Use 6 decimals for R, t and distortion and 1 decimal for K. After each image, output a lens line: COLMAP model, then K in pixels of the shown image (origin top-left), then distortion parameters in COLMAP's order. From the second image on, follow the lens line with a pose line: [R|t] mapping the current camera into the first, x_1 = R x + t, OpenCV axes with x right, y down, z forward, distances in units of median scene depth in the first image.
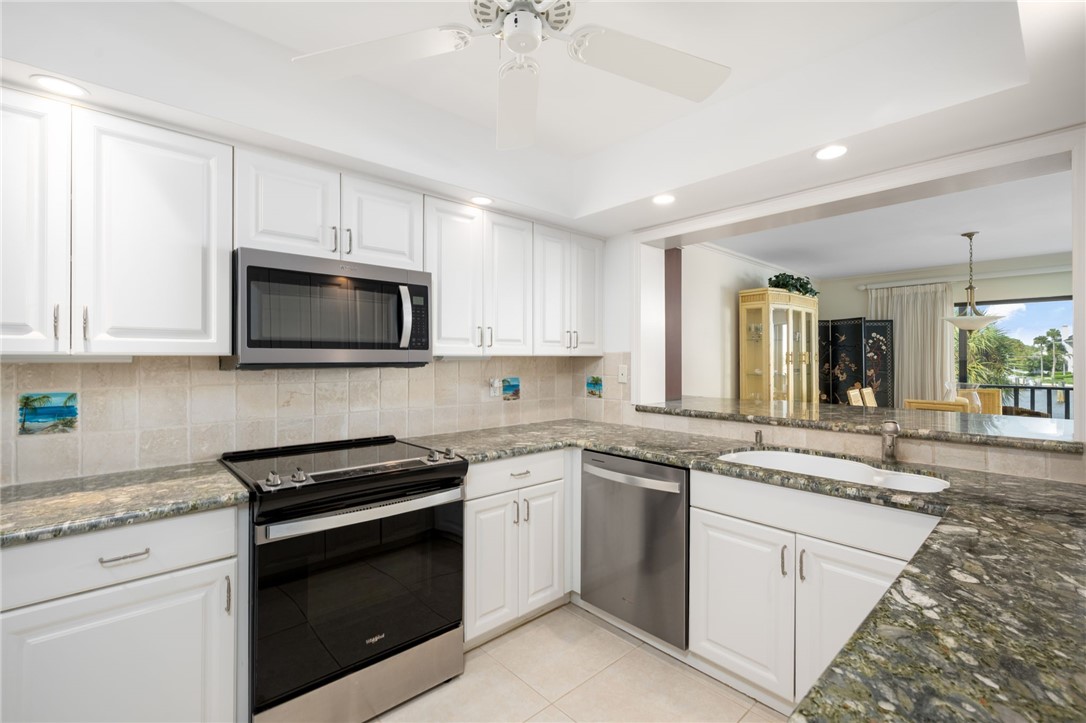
lens RADIAL K [[476.5, 0, 547.9], [0, 476.5, 361.4], [0, 0, 1]] dist [-0.006237, -0.000403]
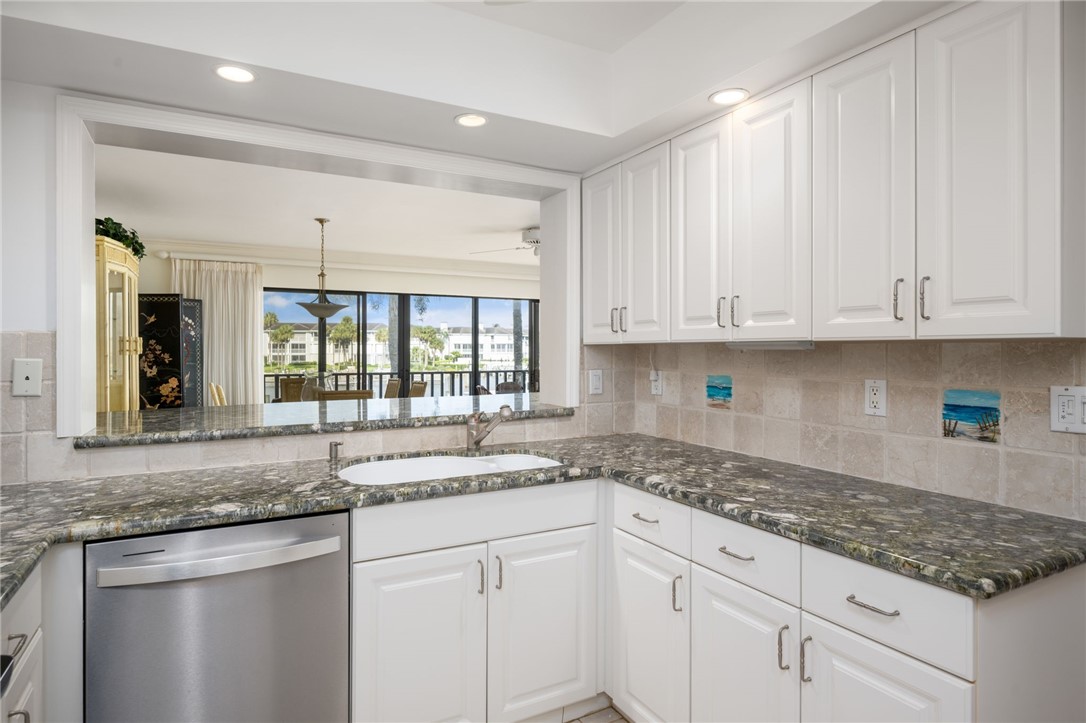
lens RADIAL K [[604.5, 0, 543.0], [0, 604.5, 361.5], [0, 0, 1]] dist [0.000157, -0.000340]
pose [[0.234141, -0.021959, 0.971955, -0.246792], [0.005881, 0.999759, 0.021170, 0.000629], [-0.972185, 0.000759, 0.234213, 0.284563]]
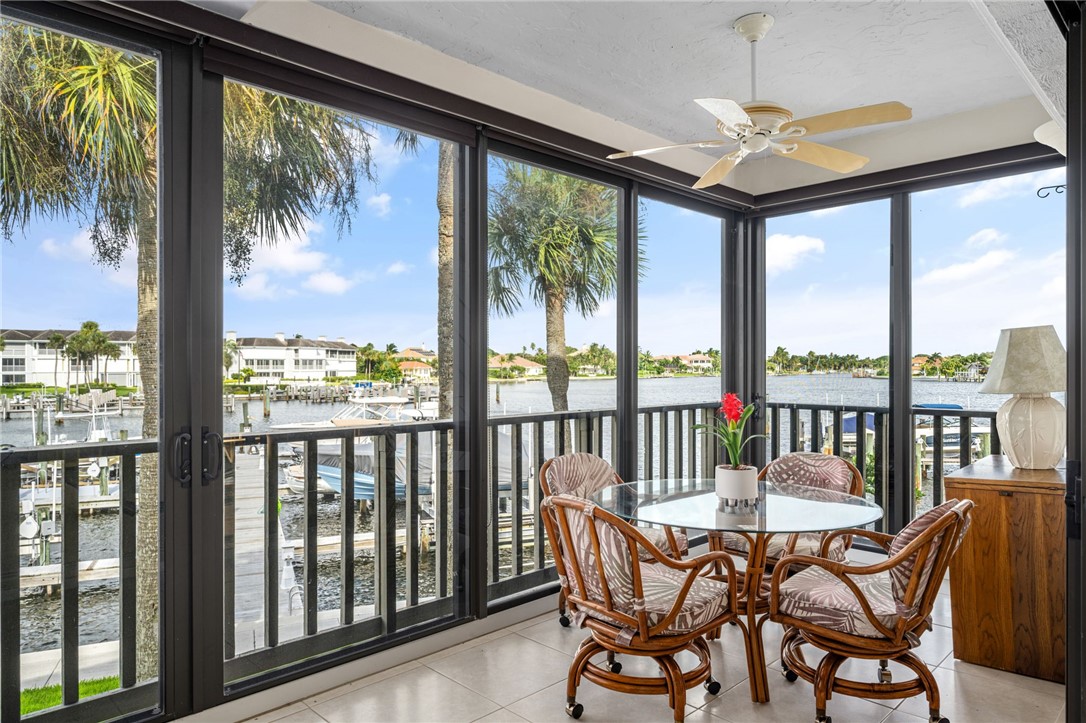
lens RADIAL K [[680.2, 0, 544.2], [0, 680.2, 366.2], [0, 0, 1]] dist [-0.001083, -0.000732]
pose [[-0.035685, -0.002591, 0.999360, 1.523432], [0.006971, 0.999972, 0.002841, 0.026757], [-0.999339, 0.007068, -0.035666, 1.189432]]
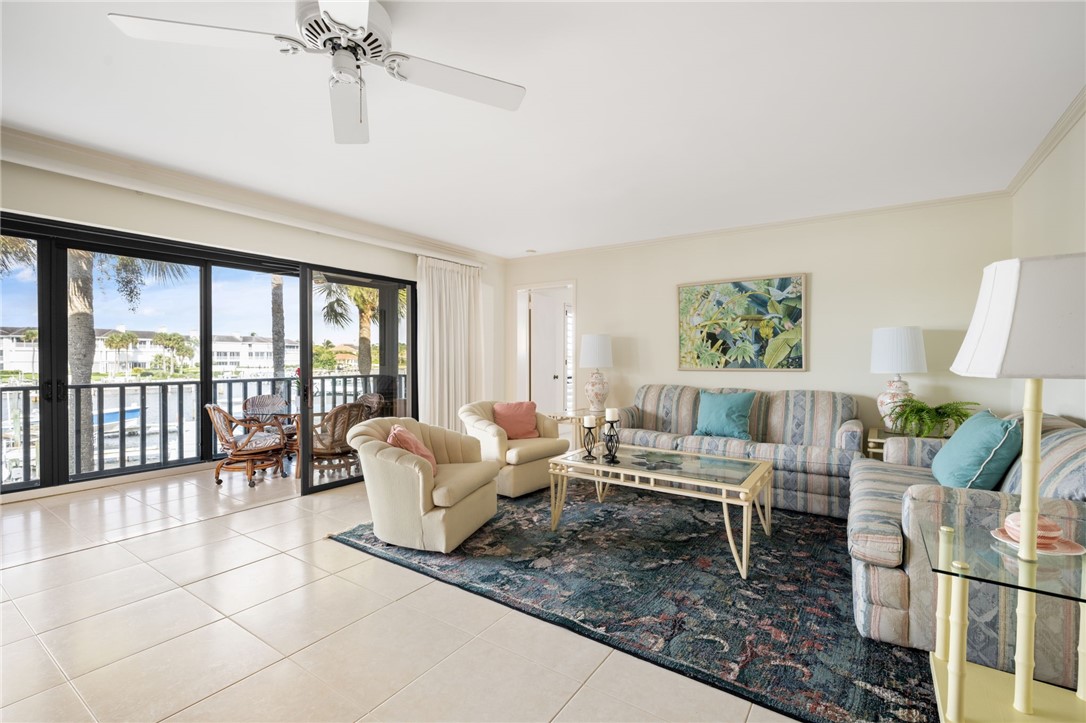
lens RADIAL K [[476.5, 0, 547.9], [0, 476.5, 361.4], [0, 0, 1]] dist [-0.006237, -0.000403]
pose [[-0.236877, -0.010412, 0.971484, 0.721133], [0.003830, 0.999925, 0.011651, 0.029544], [-0.971532, 0.006480, -0.236819, 0.565833]]
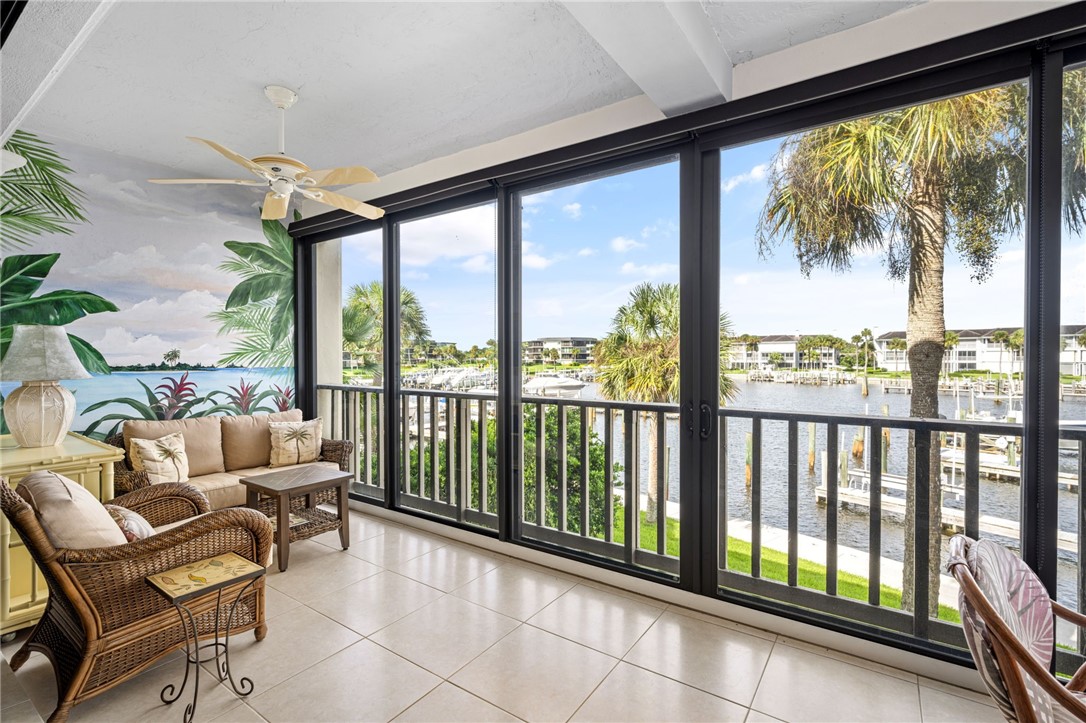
lens RADIAL K [[492.7, 0, 546.7], [0, 492.7, 358.5], [0, 0, 1]] dist [-0.001845, -0.000168]
pose [[0.974403, -0.002333, 0.224795, 1.814051], [0.002757, 0.999995, -0.001571, 0.028432], [-0.224790, 0.002150, 0.974405, 0.878479]]
